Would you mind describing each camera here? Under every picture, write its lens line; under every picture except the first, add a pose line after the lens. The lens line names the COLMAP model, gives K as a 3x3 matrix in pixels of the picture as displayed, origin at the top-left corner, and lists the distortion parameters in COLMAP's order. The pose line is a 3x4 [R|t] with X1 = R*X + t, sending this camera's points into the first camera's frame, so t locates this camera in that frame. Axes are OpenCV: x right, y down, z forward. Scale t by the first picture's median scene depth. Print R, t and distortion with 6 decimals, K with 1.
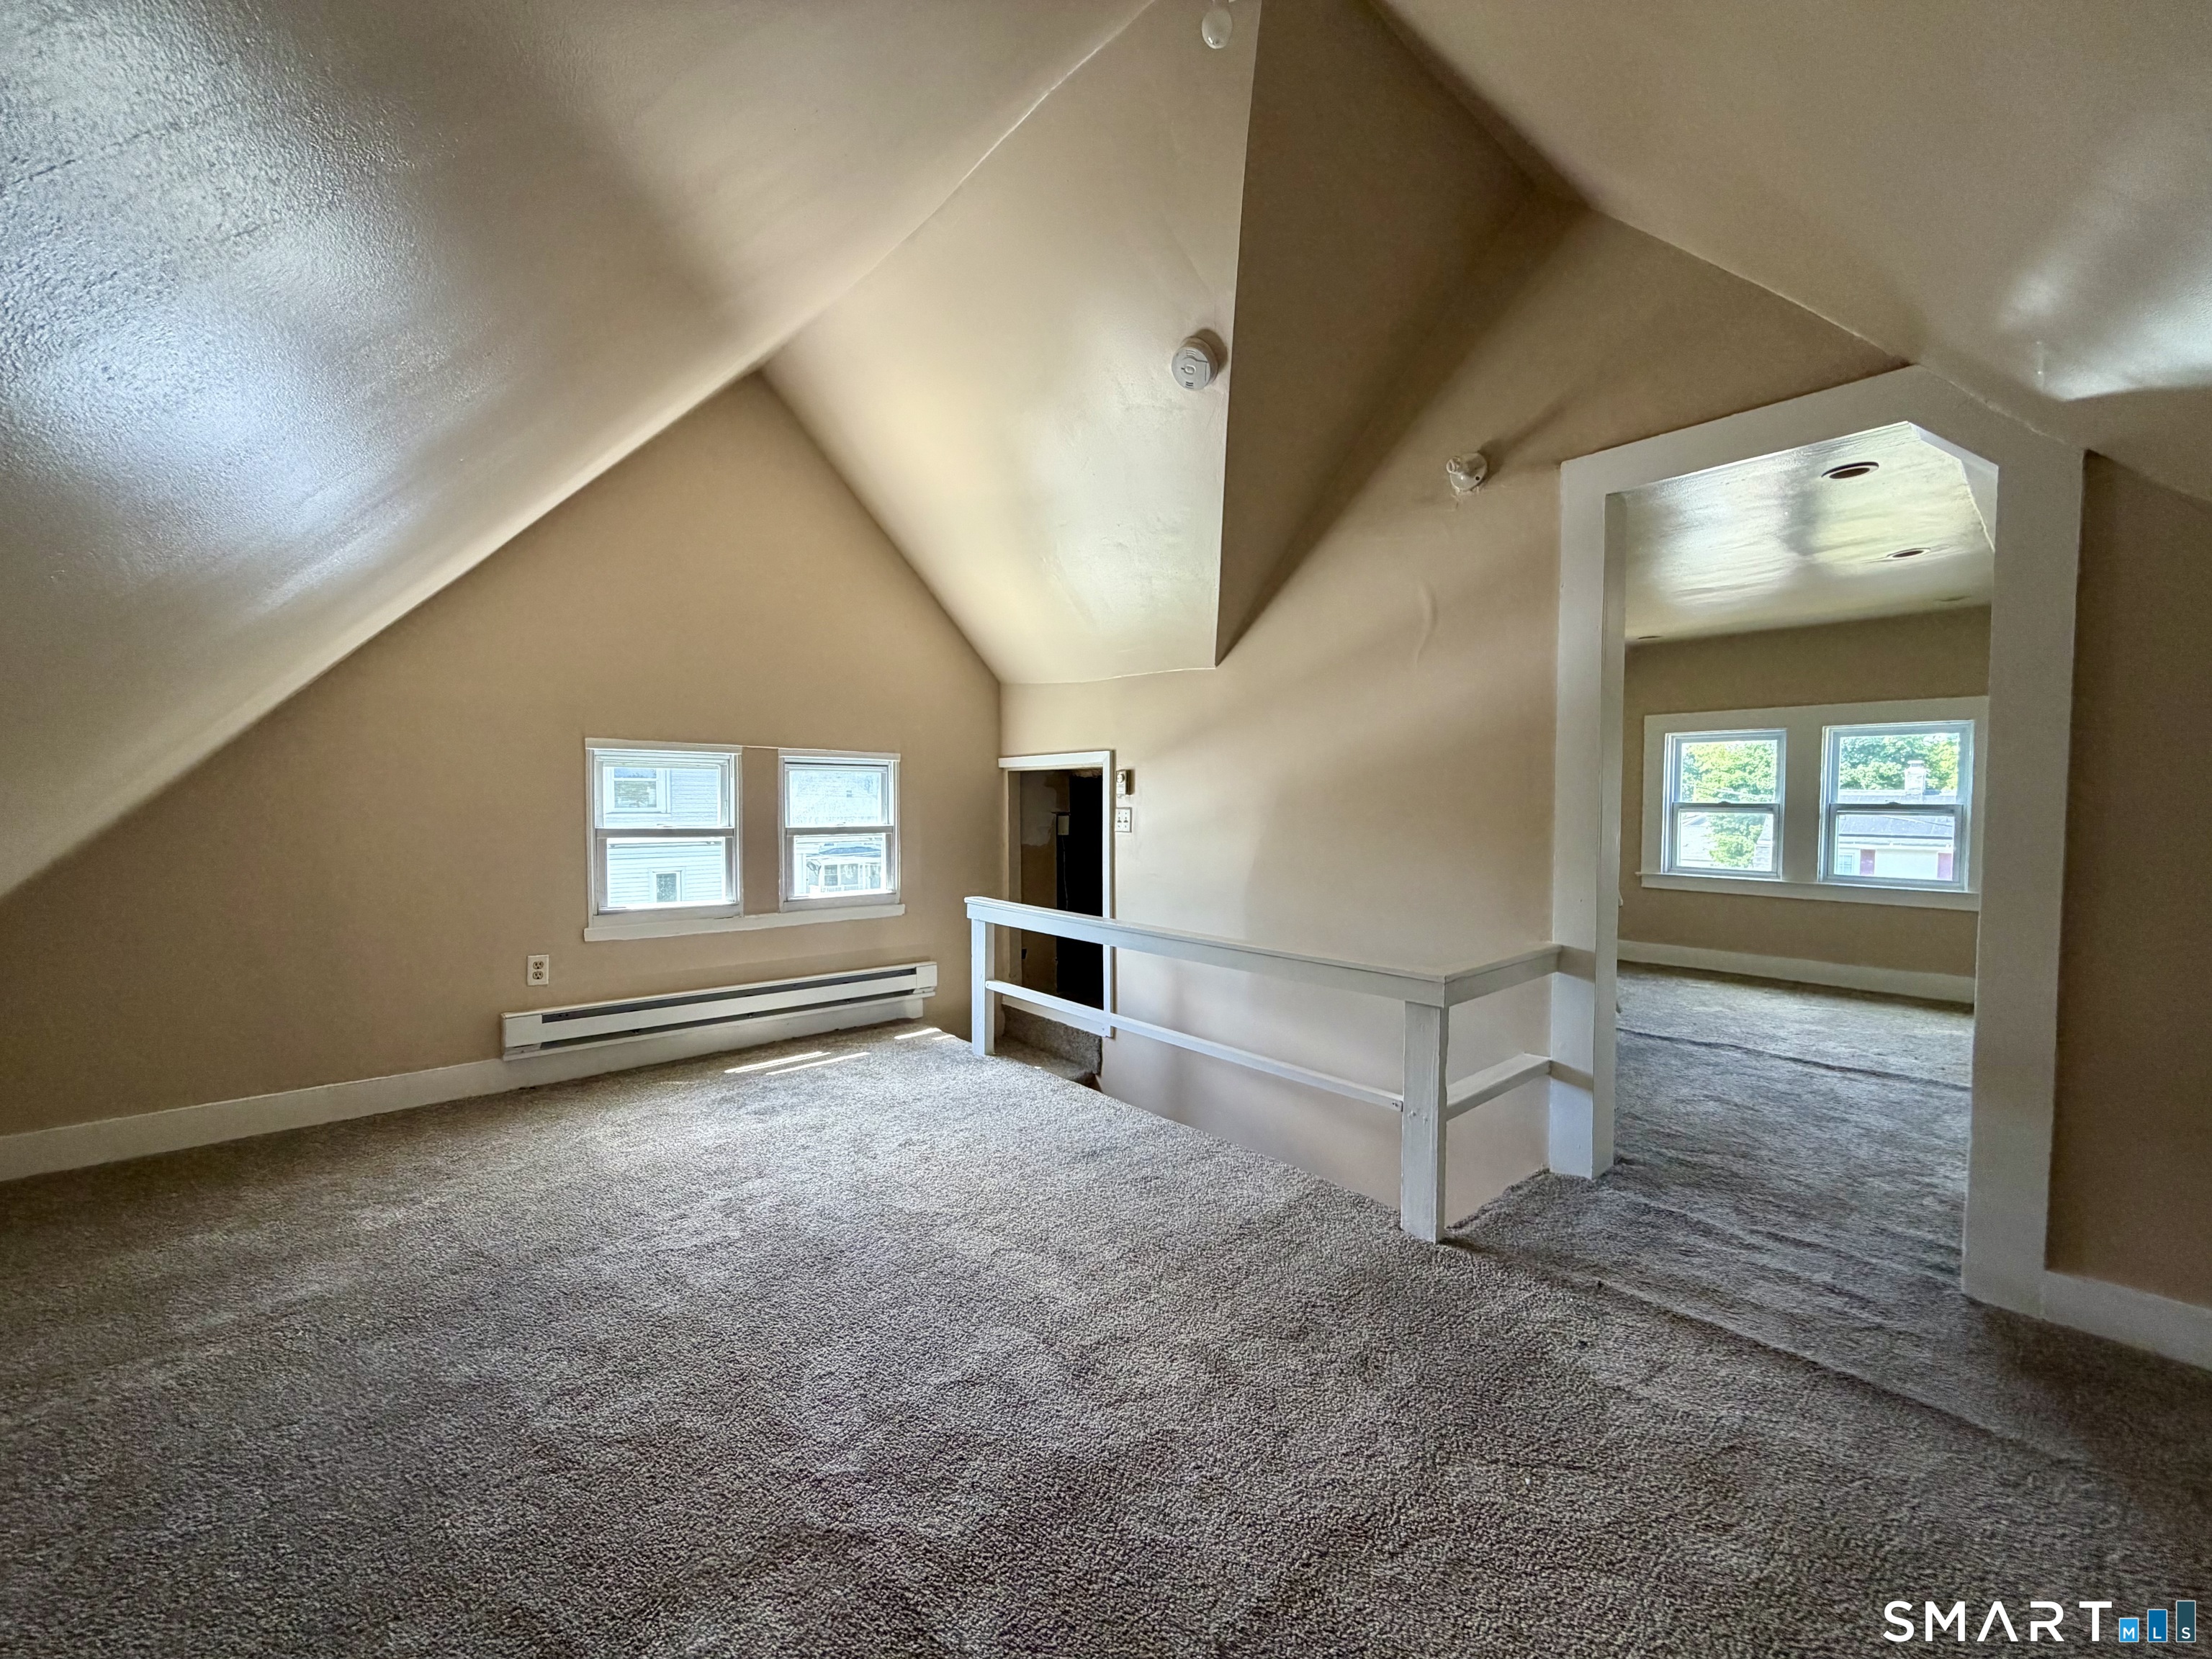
lens RADIAL K [[881.9, 0, 1106.3], [0, 881.9, 836.9], [0, 0, 1]] dist [-0.000218, -0.000051]
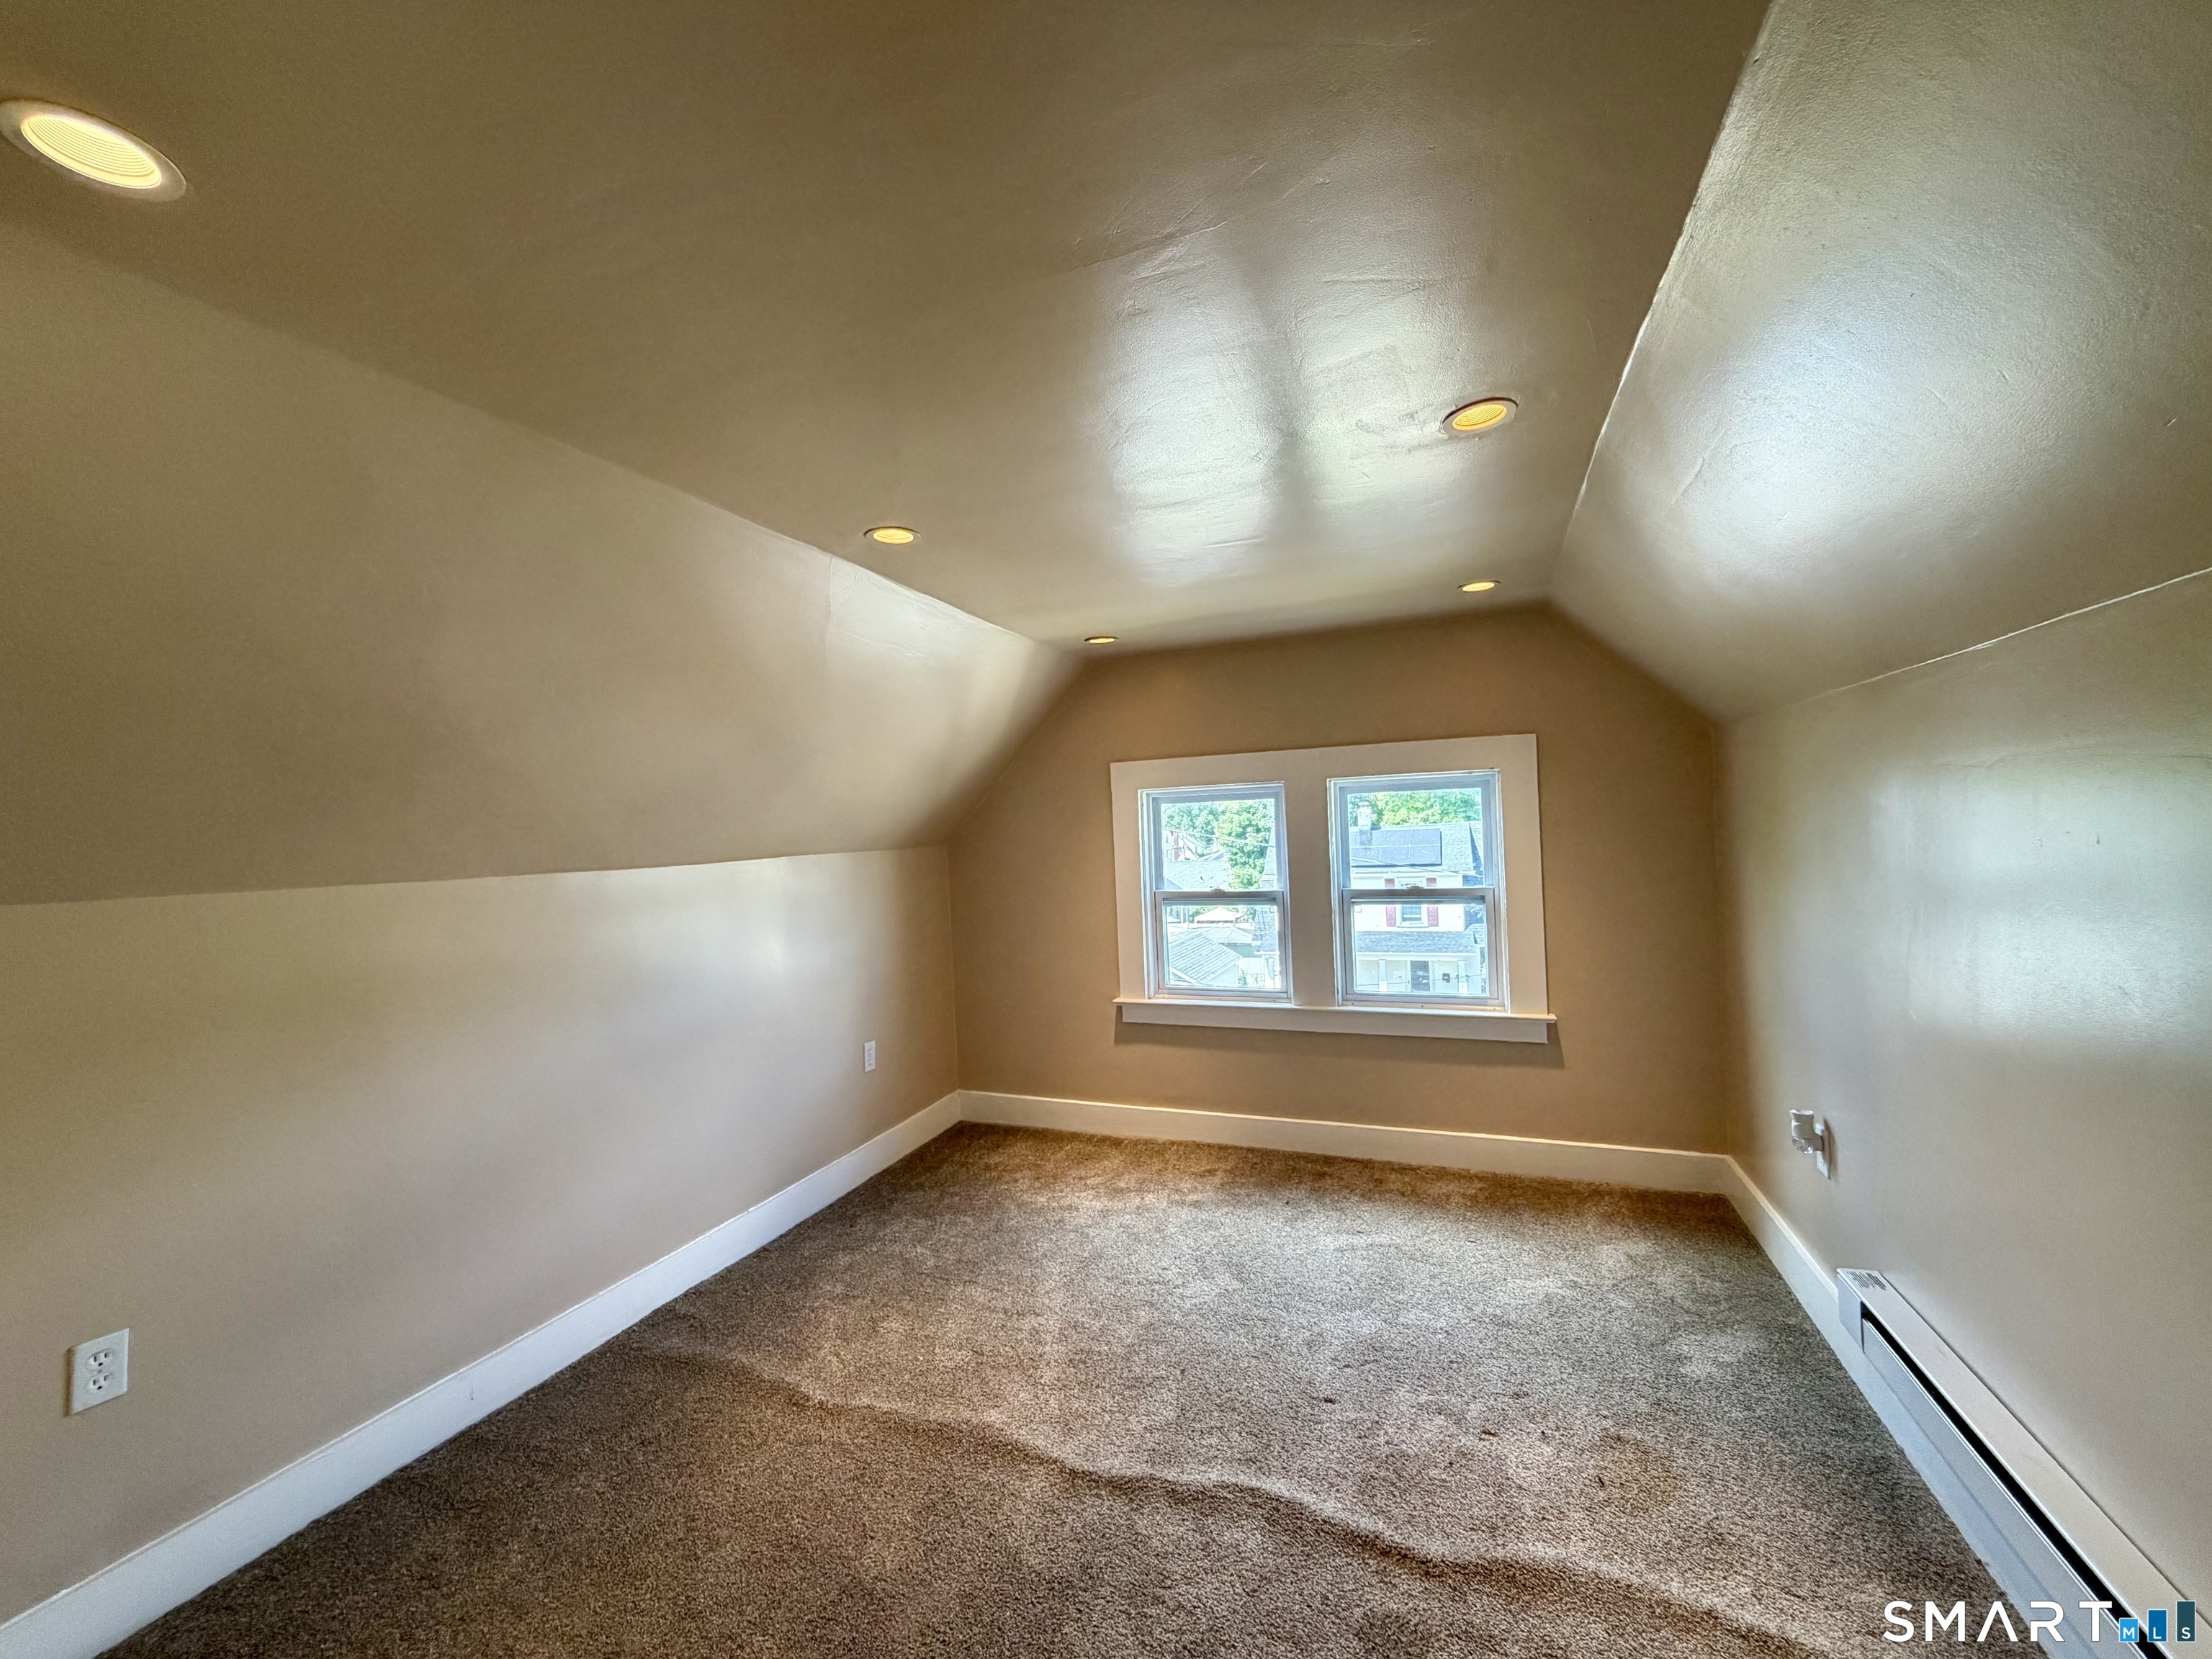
lens RADIAL K [[881.9, 0, 1105.4], [0, 881.9, 821.5], [0, 0, 1]] dist [-0.000218, -0.000051]
pose [[0.894658, -0.026622, 0.445958, 0.335299], [0.058333, 0.996638, -0.057528, -0.059503], [-0.442927, 0.077481, 0.893203, 0.444510]]
